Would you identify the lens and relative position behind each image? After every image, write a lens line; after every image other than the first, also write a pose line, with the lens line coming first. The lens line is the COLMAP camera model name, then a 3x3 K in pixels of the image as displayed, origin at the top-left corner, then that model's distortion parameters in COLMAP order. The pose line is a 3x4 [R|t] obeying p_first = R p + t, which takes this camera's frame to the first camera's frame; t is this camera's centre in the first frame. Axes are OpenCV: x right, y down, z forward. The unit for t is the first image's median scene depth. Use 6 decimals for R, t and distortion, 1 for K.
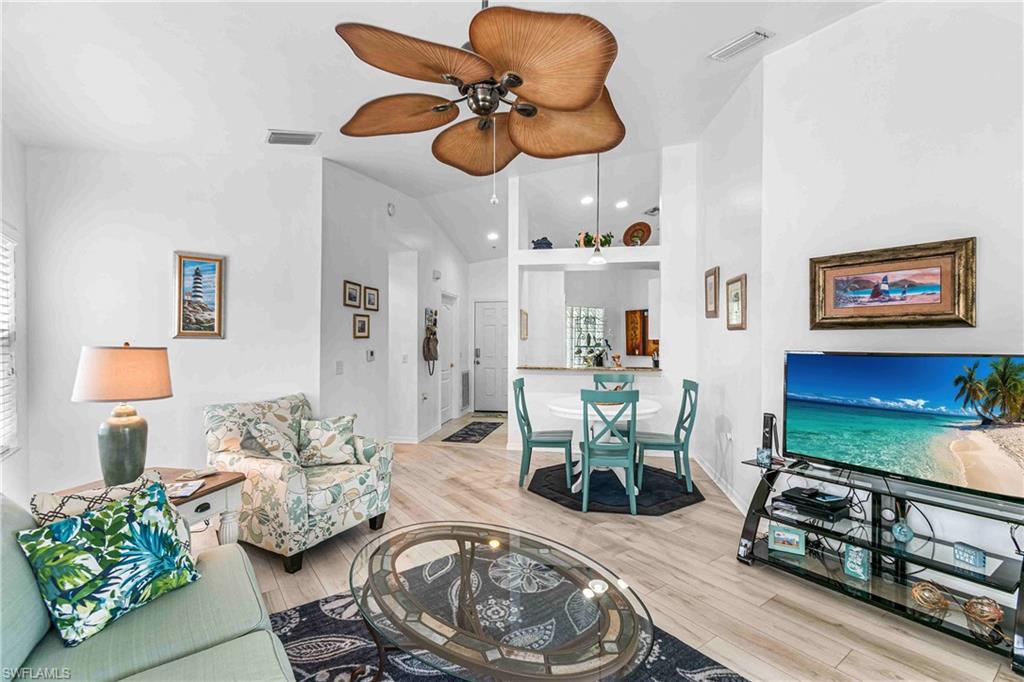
lens RADIAL K [[450.3, 0, 514.8], [0, 450.3, 342.6], [0, 0, 1]] dist [0.005063, -0.003586]
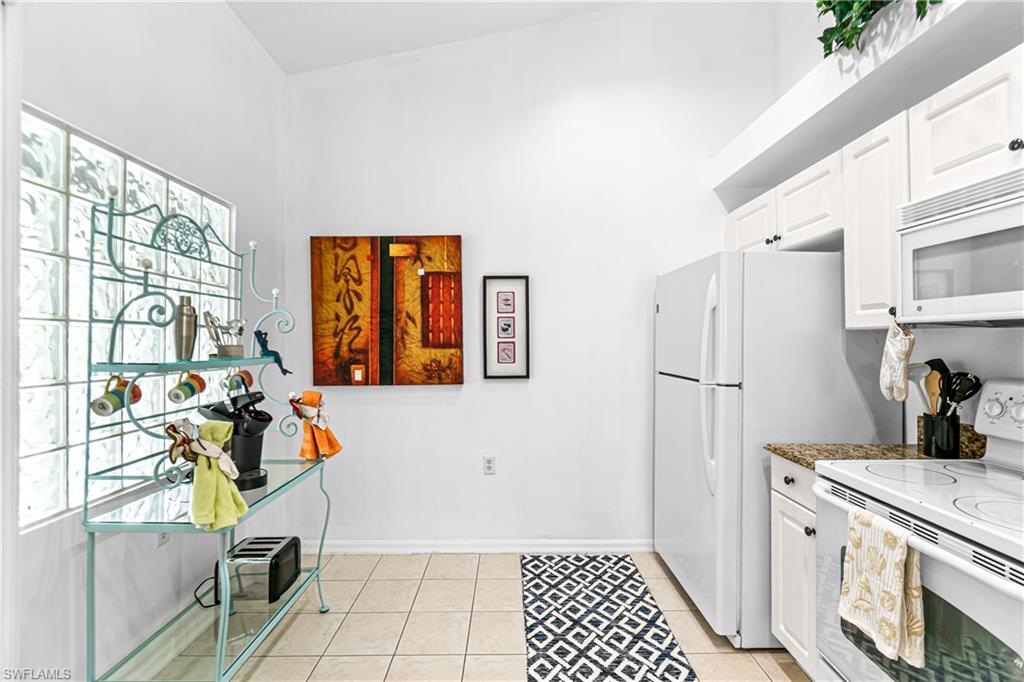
lens RADIAL K [[450.3, 0, 518.5], [0, 450.3, 339.6], [0, 0, 1]] dist [0.005063, -0.003586]
pose [[0.566143, -0.001543, 0.824306, 0.188129], [0.007712, 0.999964, -0.003425, -0.001035], [-0.824271, 0.008296, 0.566135, 1.709934]]
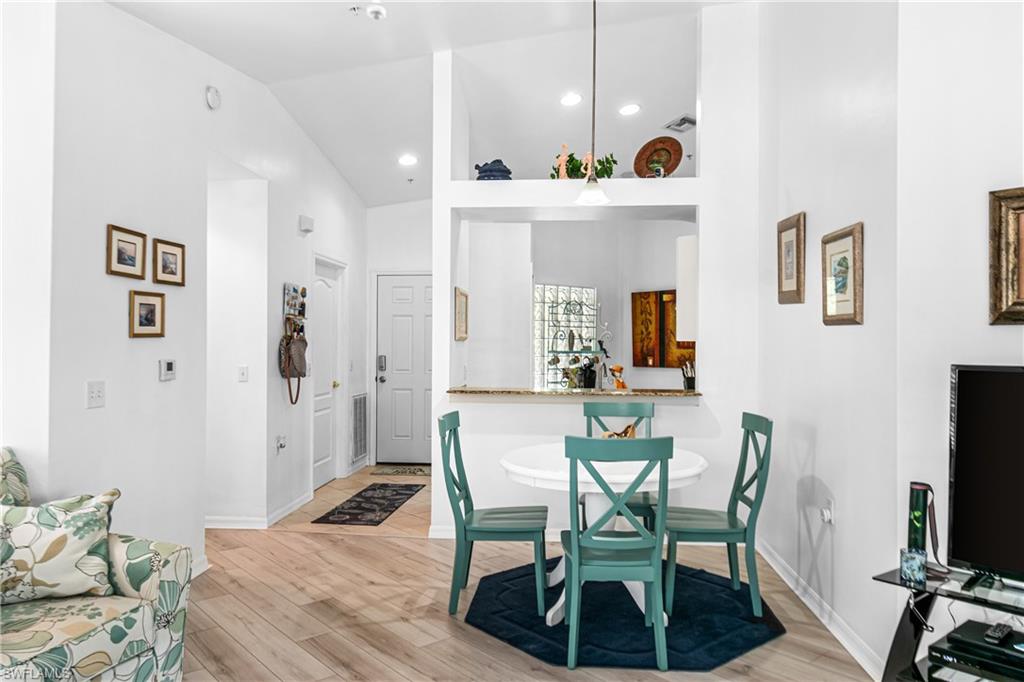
lens RADIAL K [[712.0, 0, 513.8], [0, 712.0, 342.7], [0, 0, 1]] dist [0.010555, -0.018246]
pose [[0.996070, 0.002374, 0.088543, 0.011287], [-0.002196, 0.999995, -0.002109, -0.003095], [-0.088548, 0.001907, 0.996070, 0.154595]]
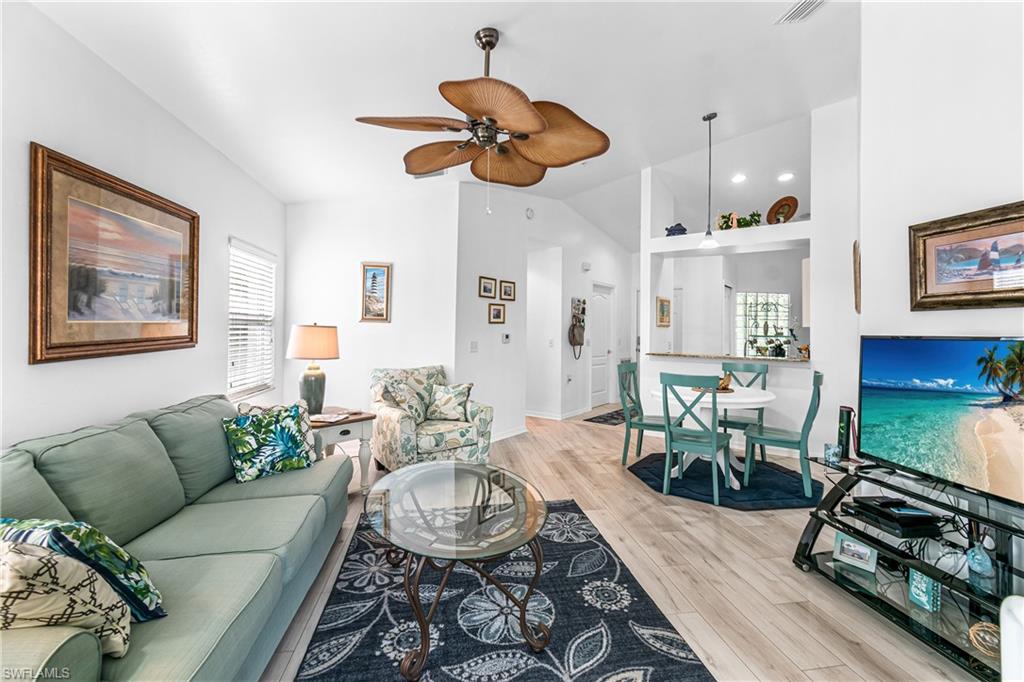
lens RADIAL K [[450.3, 0, 524.5], [0, 450.3, 322.9], [0, 0, 1]] dist [0.005063, -0.003586]
pose [[0.896544, 0.000491, -0.442953, 0.288170], [-0.010835, 0.999724, -0.020822, 0.013934], [0.442821, 0.023468, 0.896303, -0.050732]]
